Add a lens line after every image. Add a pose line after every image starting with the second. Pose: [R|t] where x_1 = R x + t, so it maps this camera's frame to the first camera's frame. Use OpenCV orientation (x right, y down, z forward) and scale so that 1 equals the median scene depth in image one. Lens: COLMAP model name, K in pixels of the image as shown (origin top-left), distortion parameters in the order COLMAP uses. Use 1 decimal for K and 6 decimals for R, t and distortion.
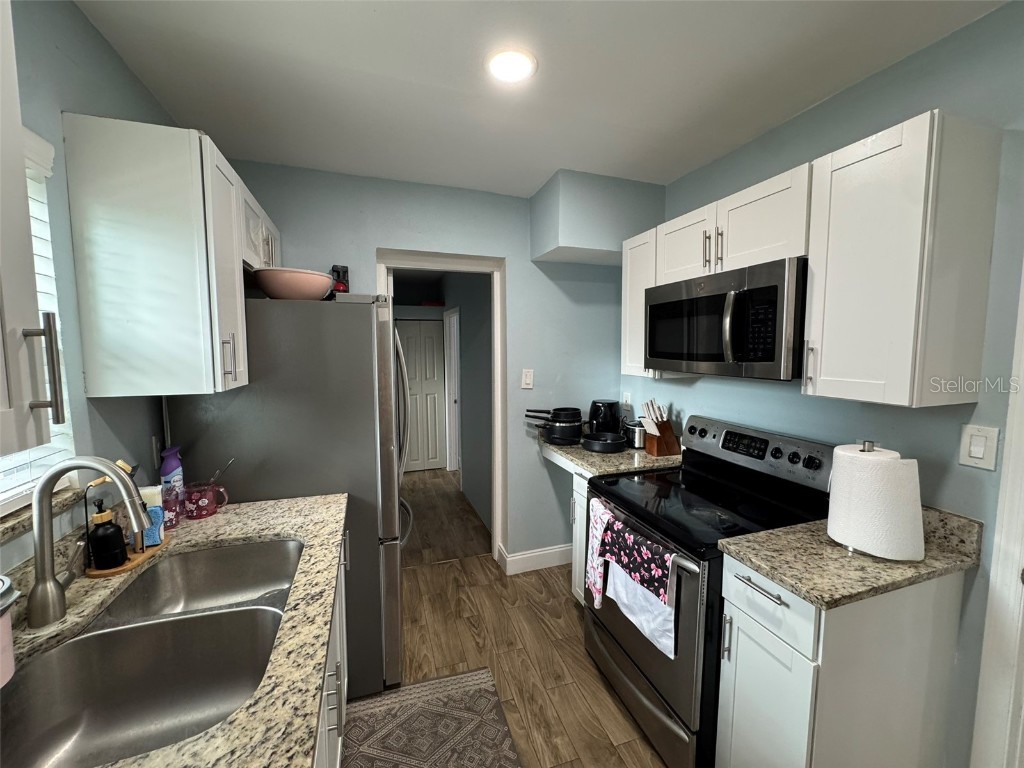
lens RADIAL K [[409.8, 0, 510.2], [0, 409.8, 383.9], [0, 0, 1]] dist [-0.001338, 0.000554]
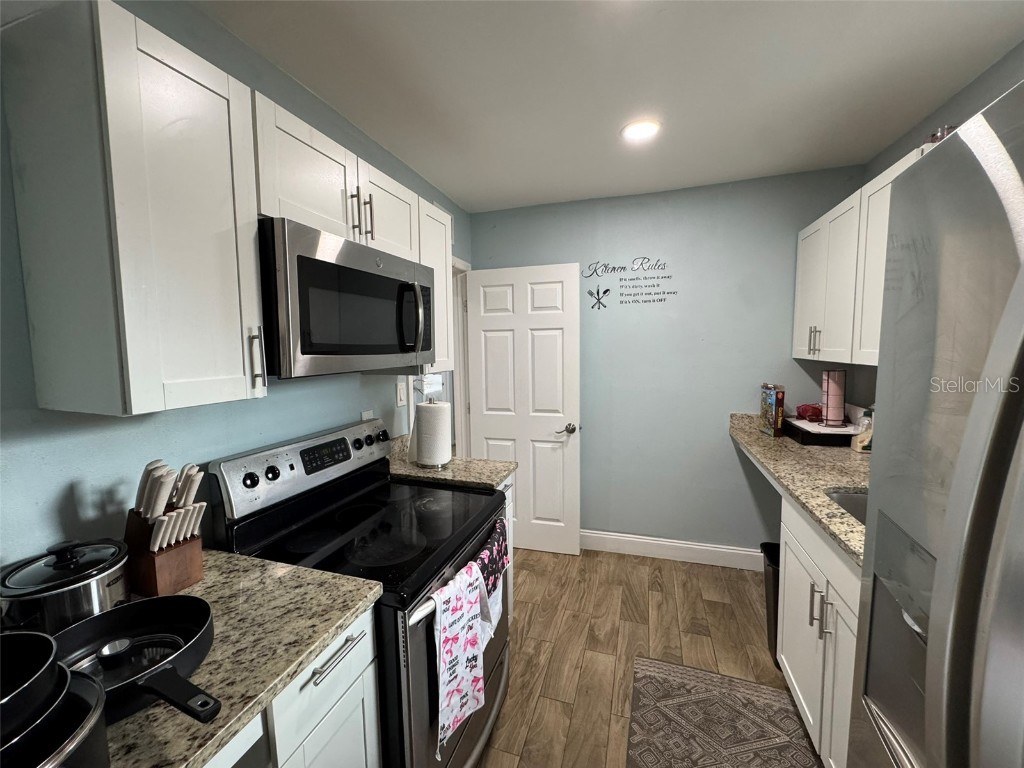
lens RADIAL K [[409.8, 0, 511.7], [0, 409.8, 384.6], [0, 0, 1]] dist [-0.001338, 0.000554]
pose [[-0.803811, -0.046973, 0.593028, -0.226119], [0.065534, 0.983818, 0.166754, -0.110870], [-0.591265, 0.172902, -0.787725, 1.452160]]
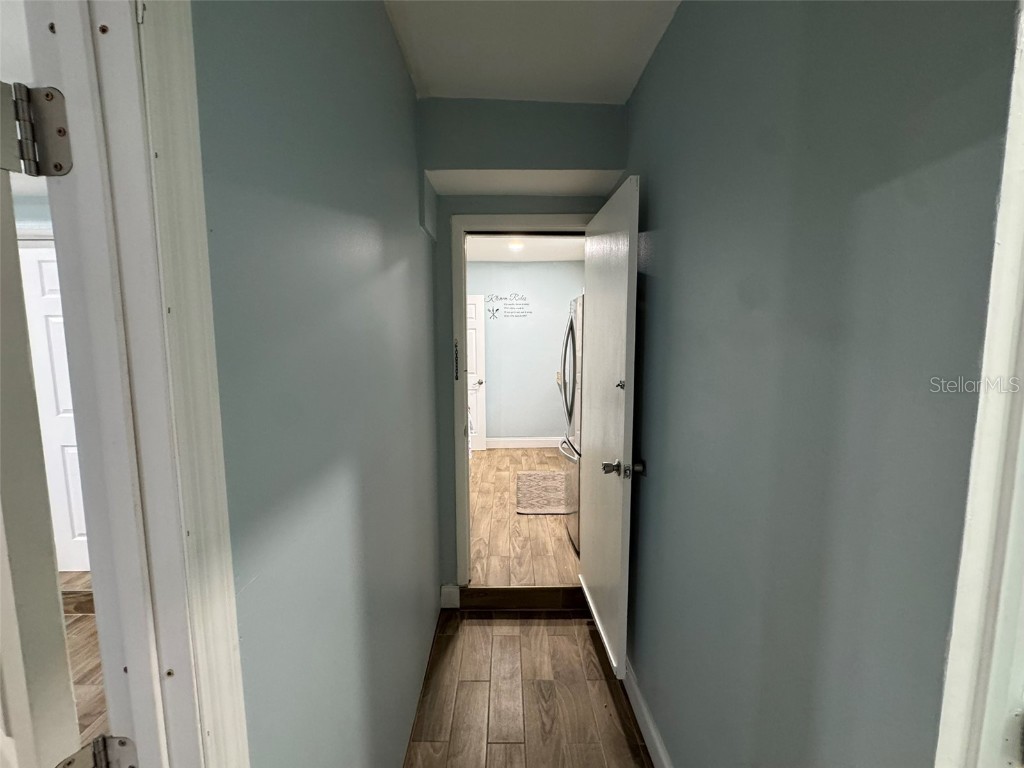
lens RADIAL K [[409.8, 0, 509.7], [0, 409.8, 389.6], [0, 0, 1]] dist [-0.001338, 0.000554]
pose [[-0.949490, -0.035719, 0.311757, -0.618513], [0.029361, 0.979029, 0.201593, -0.209370], [-0.312420, 0.200564, -0.928530, 2.835509]]
